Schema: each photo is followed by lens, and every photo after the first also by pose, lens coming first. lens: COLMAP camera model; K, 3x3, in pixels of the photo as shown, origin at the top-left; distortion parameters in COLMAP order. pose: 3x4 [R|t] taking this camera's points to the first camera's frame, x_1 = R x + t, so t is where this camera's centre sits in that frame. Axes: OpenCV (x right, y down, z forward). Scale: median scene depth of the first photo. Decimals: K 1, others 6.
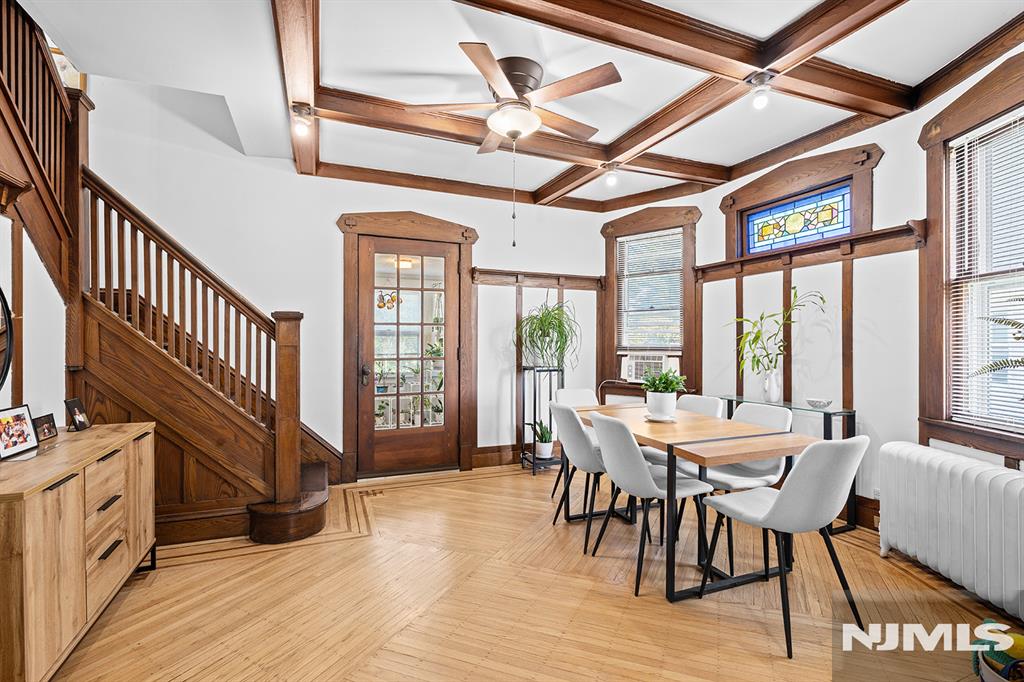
lens RADIAL K [[474.8, 0, 512.0], [0, 474.8, 341.0], [0, 0, 1]] dist [-0.000900, -0.000027]
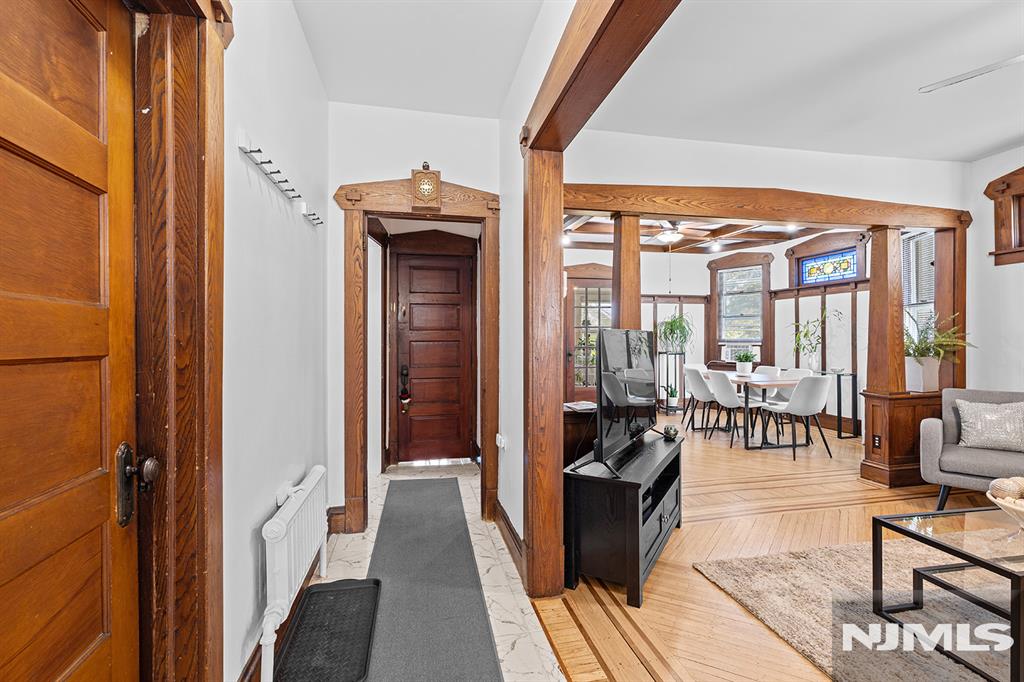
lens RADIAL K [[465.8, 0, 511.7], [0, 465.8, 336.7], [0, 0, 1]] dist [-0.001667, -0.000184]
pose [[0.982100, -0.005984, -0.188266, -0.185941], [0.006942, 0.999966, 0.004427, -0.010853], [0.188233, -0.005655, 0.982108, -0.742417]]
